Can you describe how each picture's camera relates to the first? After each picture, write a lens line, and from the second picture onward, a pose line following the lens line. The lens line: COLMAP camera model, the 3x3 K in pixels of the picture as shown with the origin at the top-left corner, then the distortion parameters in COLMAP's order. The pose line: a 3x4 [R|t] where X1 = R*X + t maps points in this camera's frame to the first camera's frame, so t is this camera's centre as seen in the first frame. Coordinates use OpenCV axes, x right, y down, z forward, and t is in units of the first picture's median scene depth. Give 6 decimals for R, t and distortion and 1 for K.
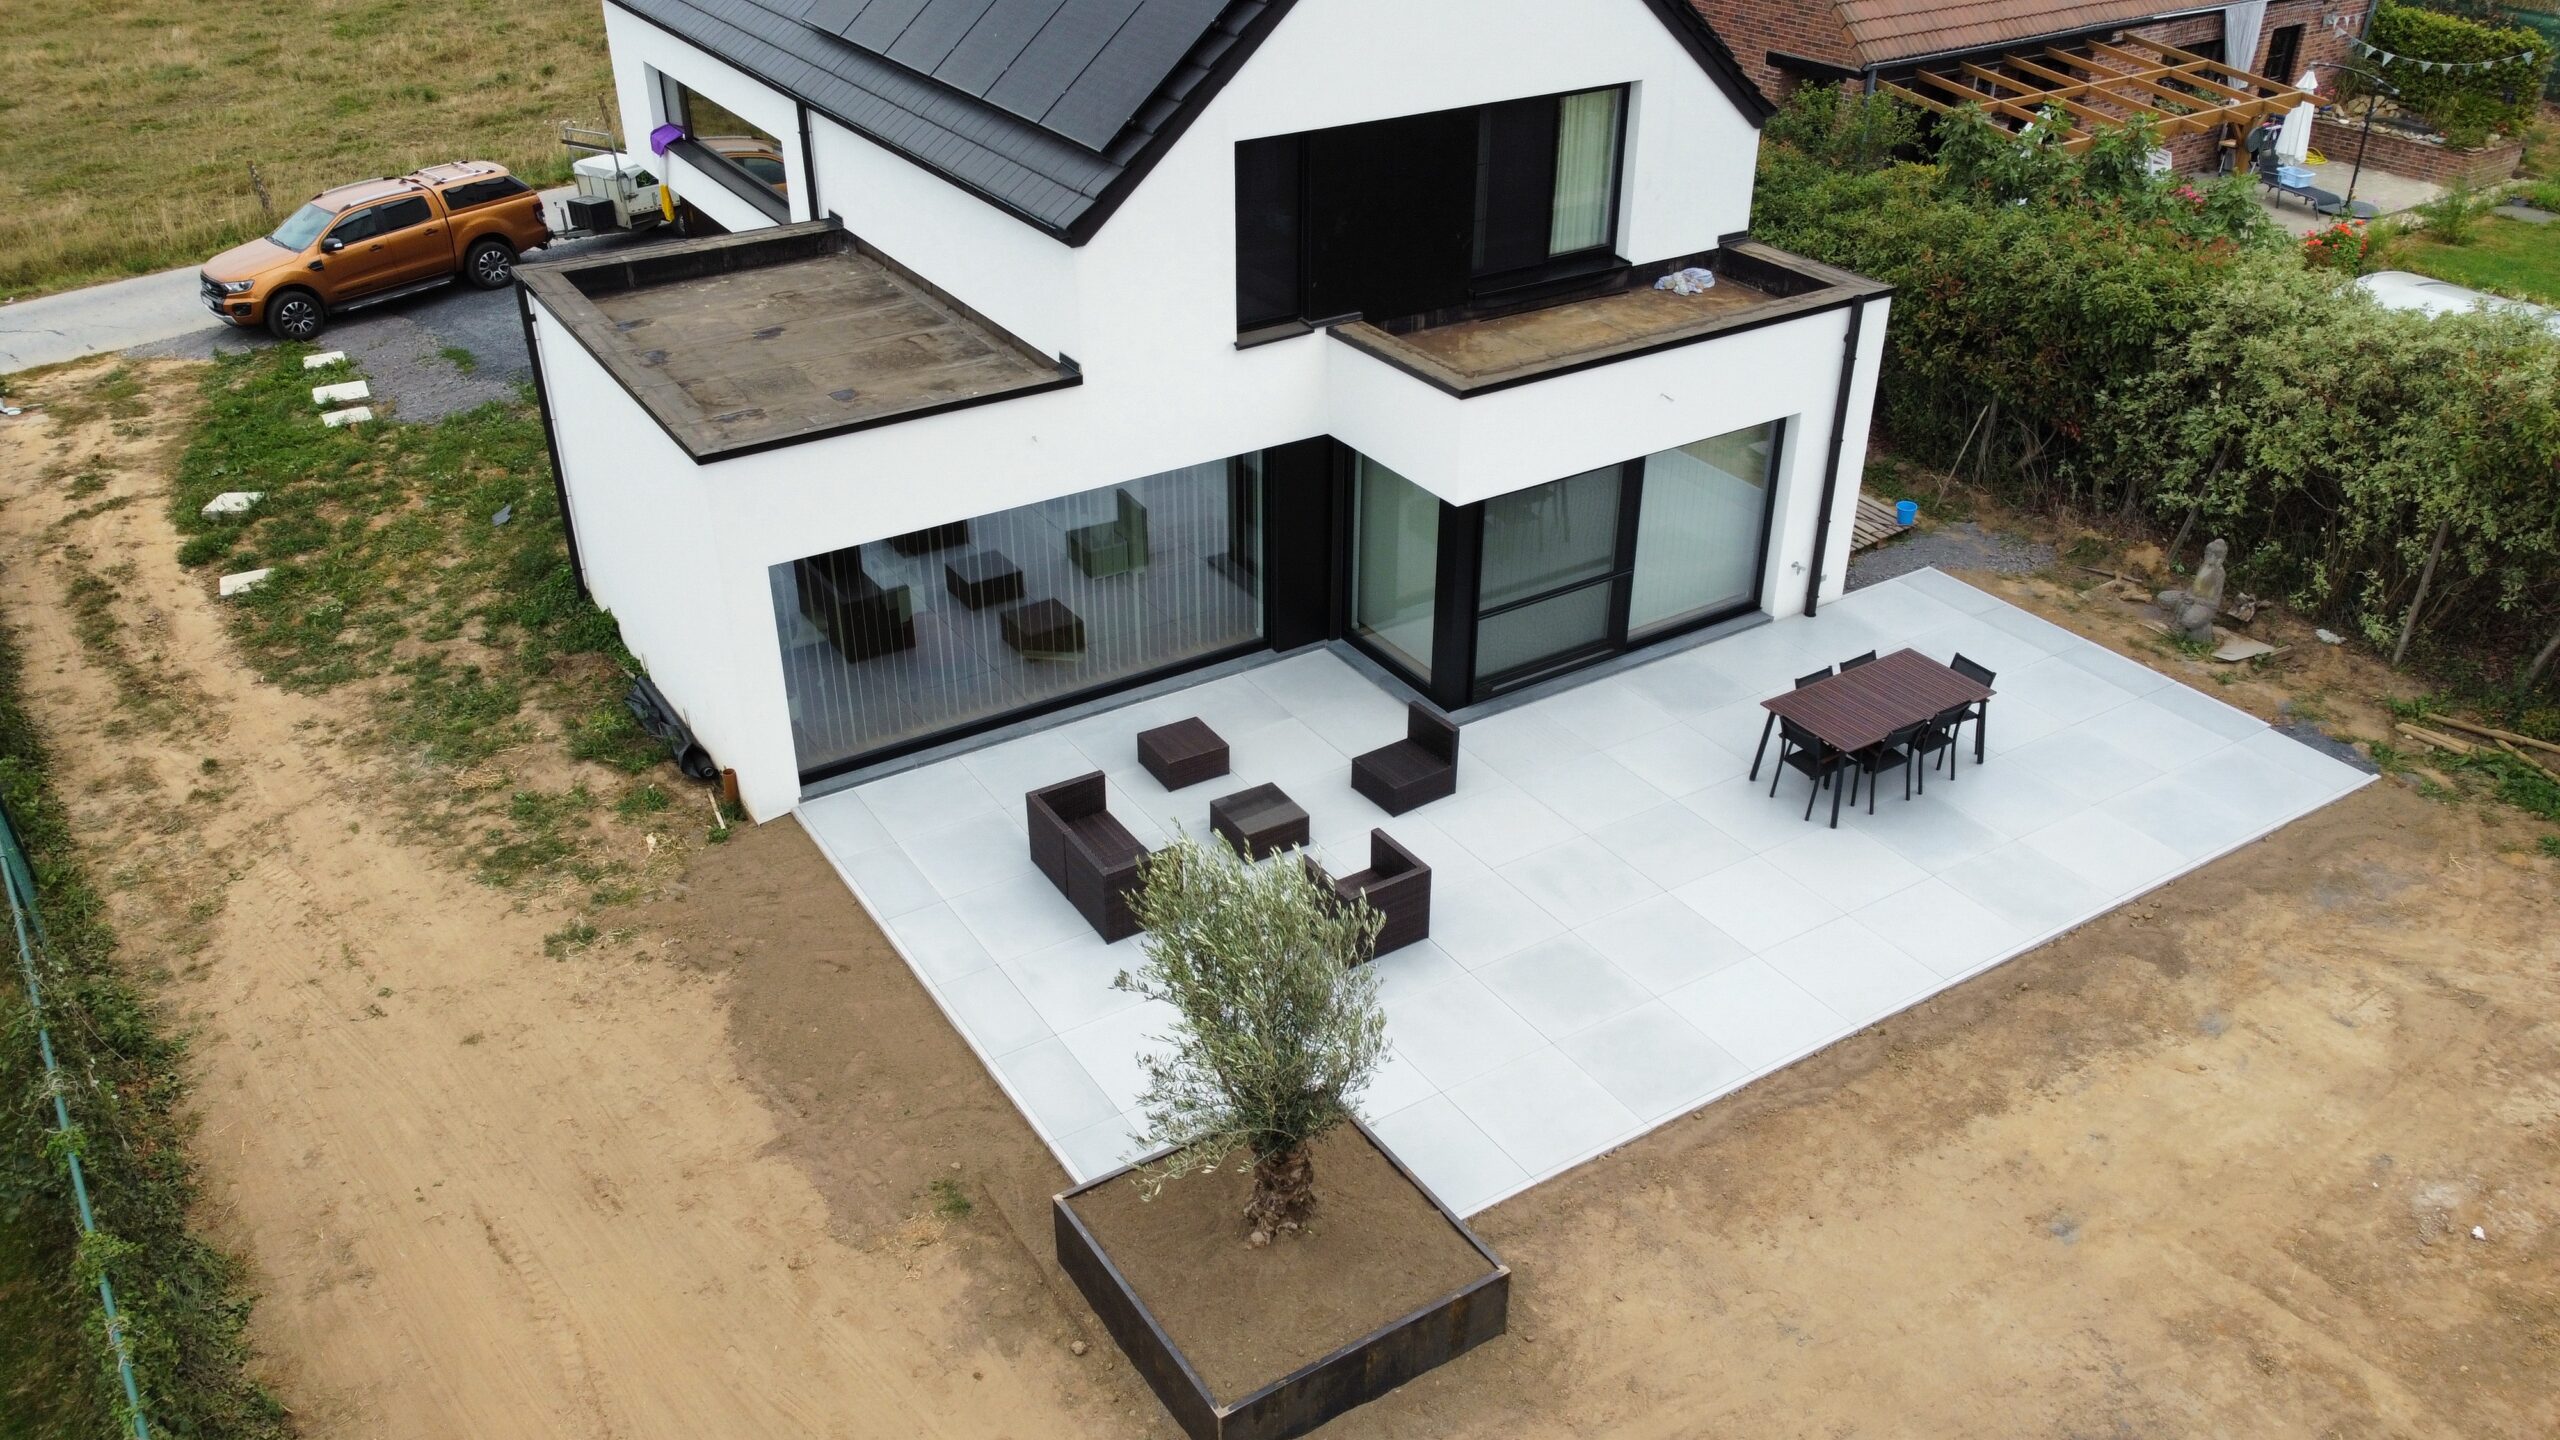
lens RADIAL K [[1936.5, 0, 1275.2], [0, 1936.5, 719.3], [0, 0, 1]] dist [0.006119, -0.007474]
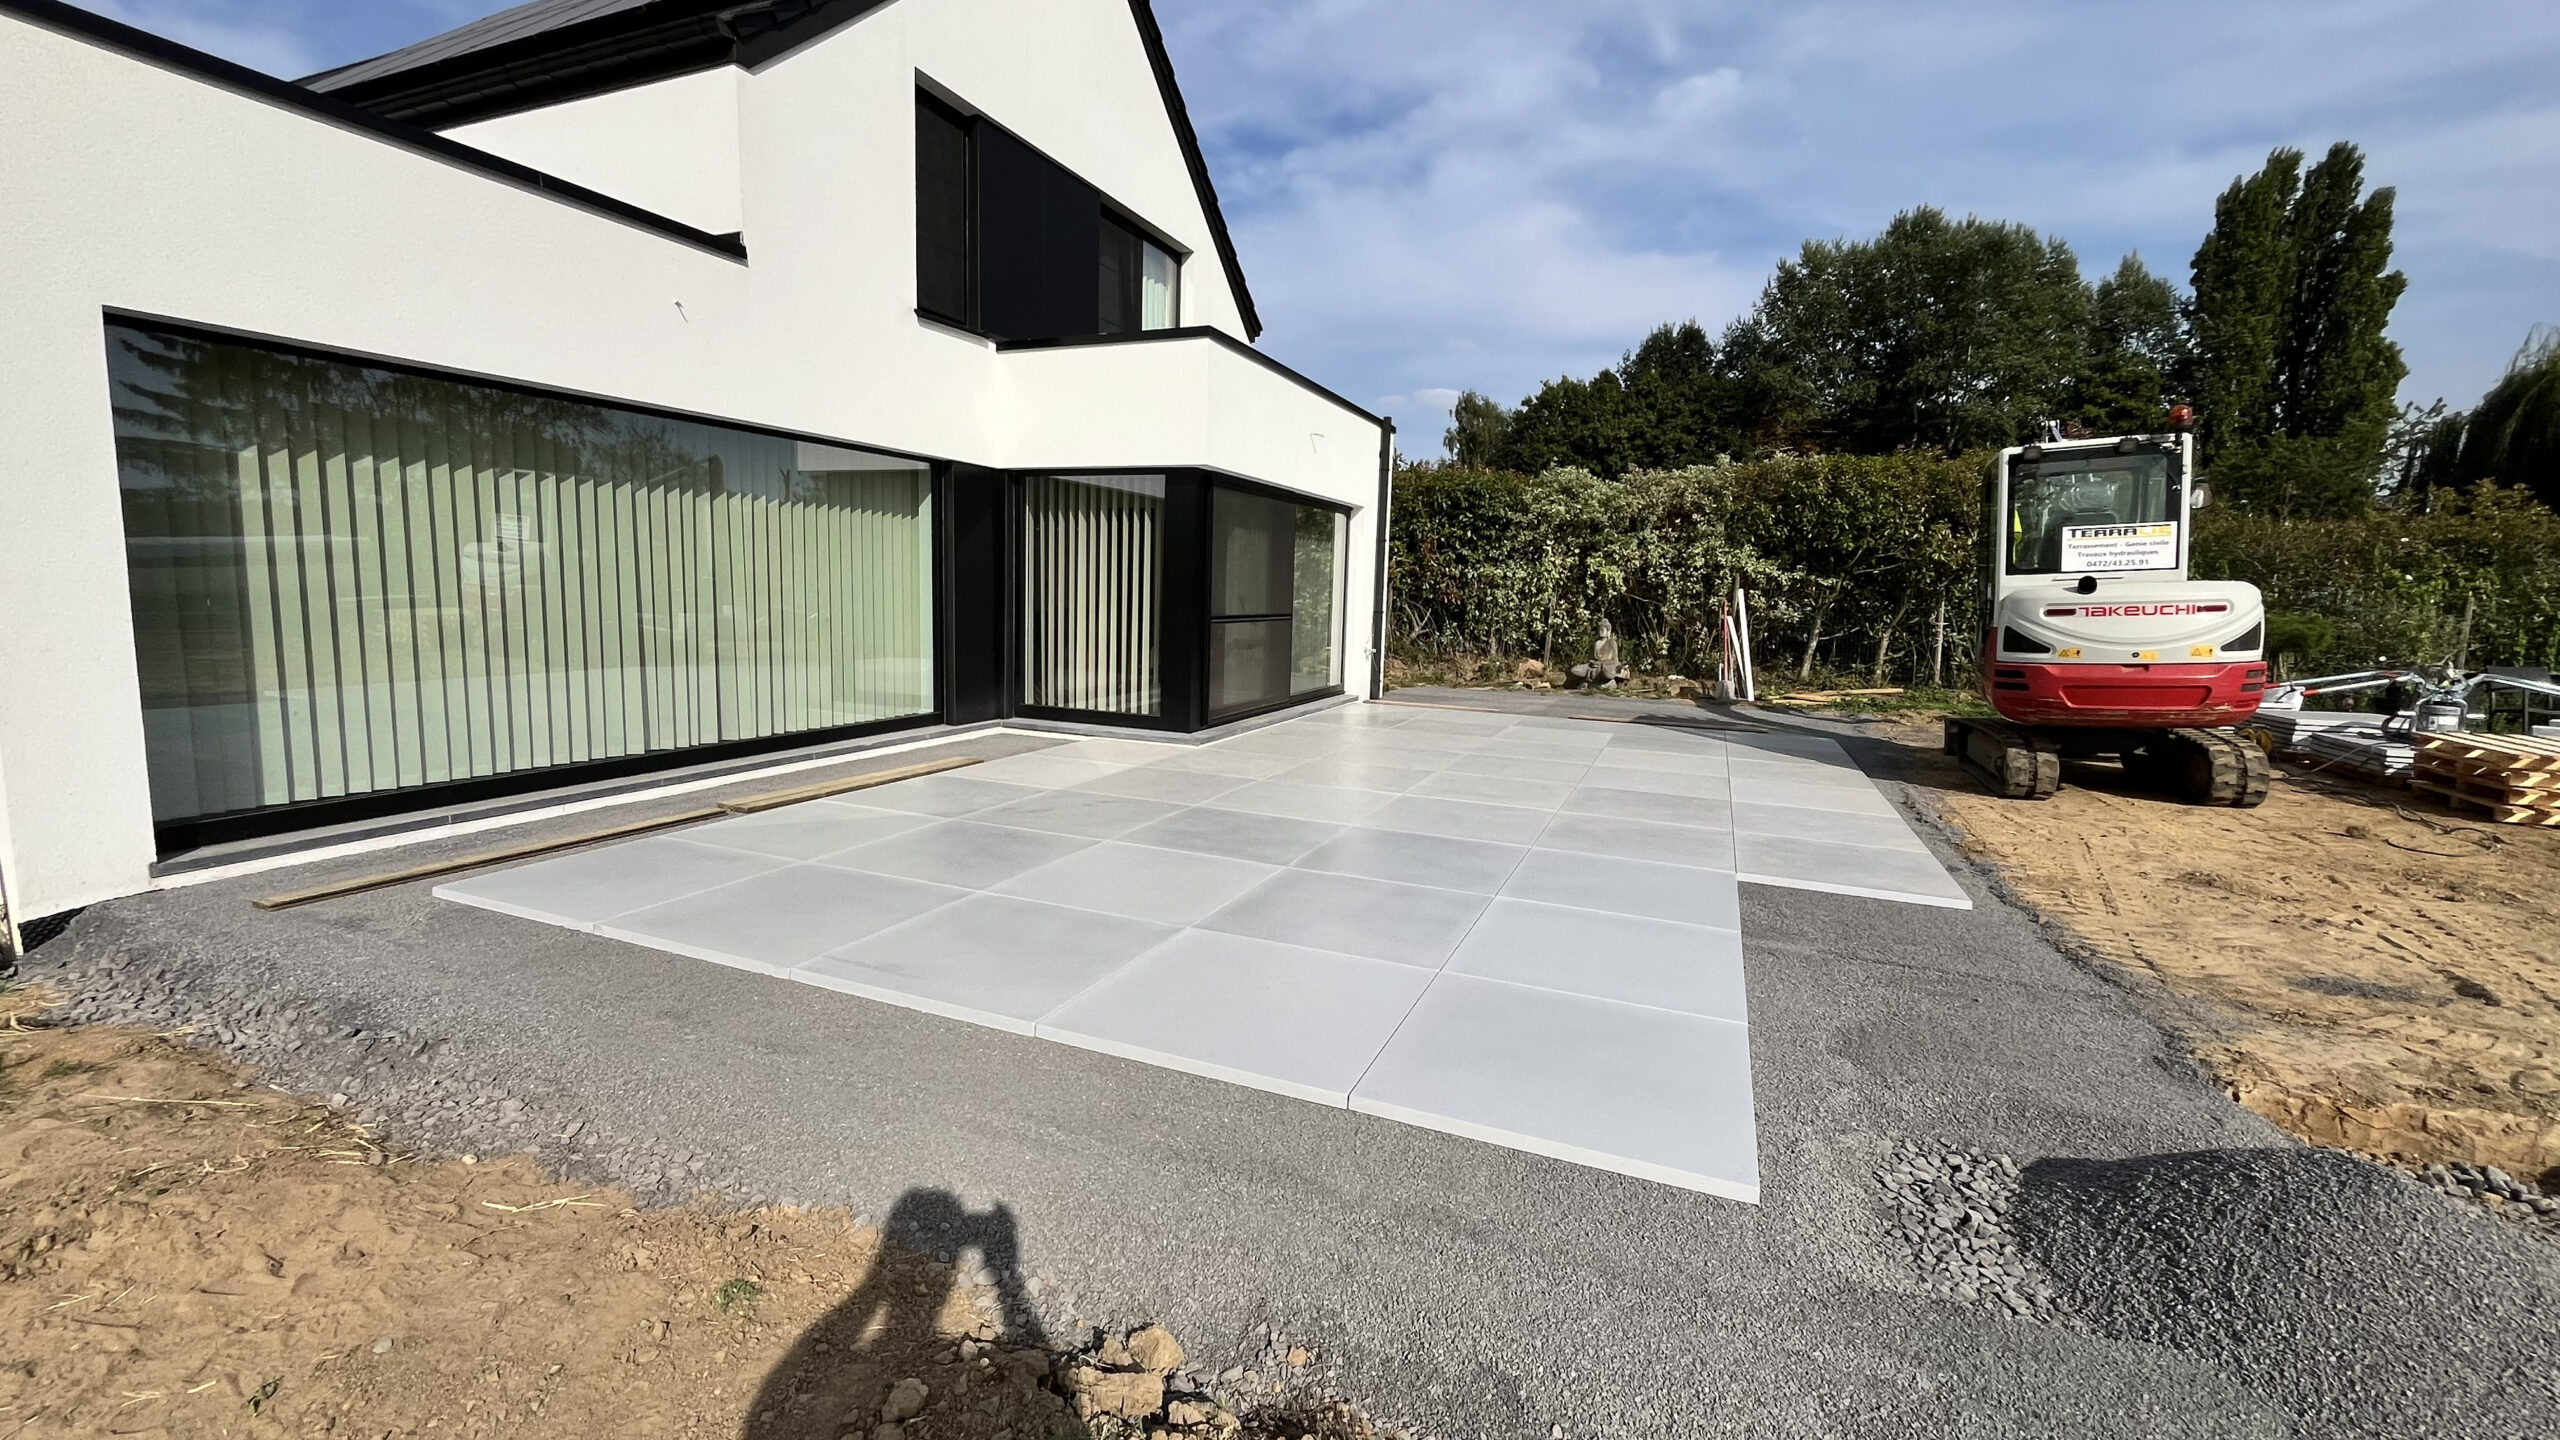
lens RADIAL K [[1033.9, 0, 1280.0], [0, 1033.9, 720.0], [0, 0, 1]] dist [-0.002423, -0.000049]
pose [[0.818616, -0.048430, 0.572296, -0.148625], [0.257912, 0.921318, -0.290953, 0.138546], [-0.513176, 0.385781, 0.766697, 0.588866]]
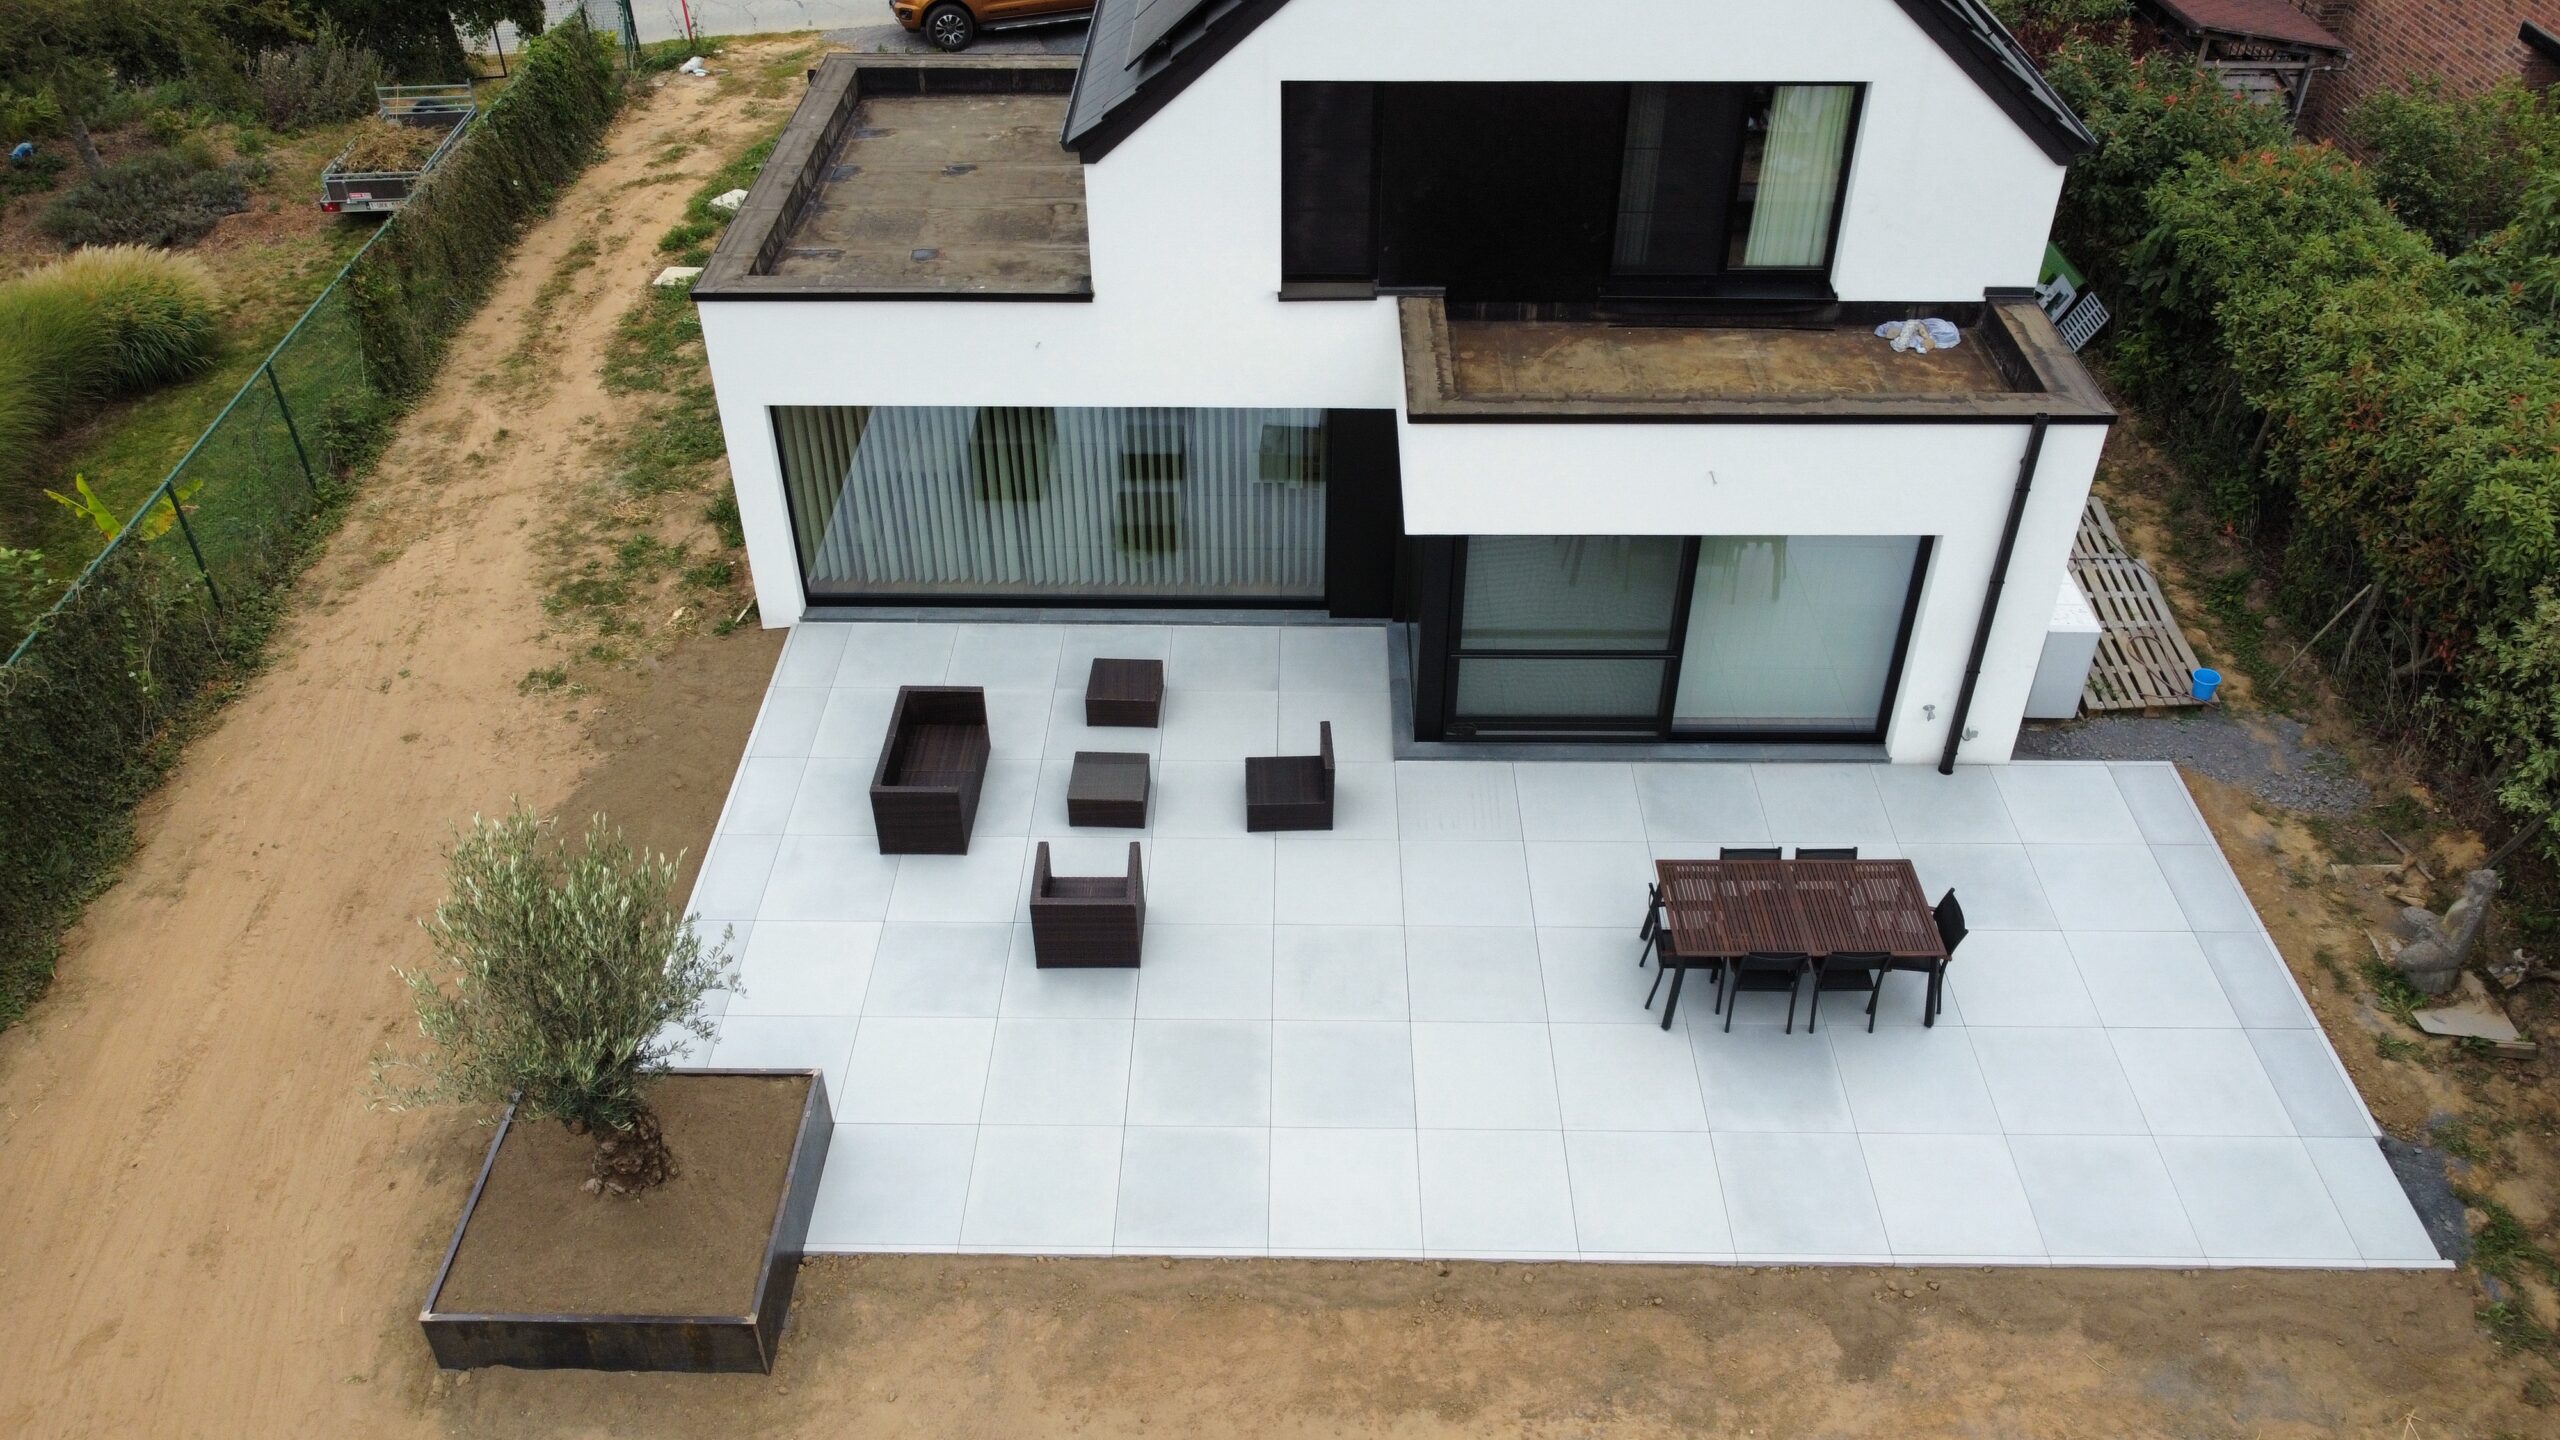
lens RADIAL K [[1936.5, 0, 1275.2], [0, 1936.5, 719.3], [0, 0, 1]] dist [0.006119, -0.007474]
pose [[0.838524, 0.332041, -0.432003, 0.414233], [-0.270619, 0.941954, 0.198718, -0.172426], [0.472909, -0.049722, 0.879707, 0.159717]]
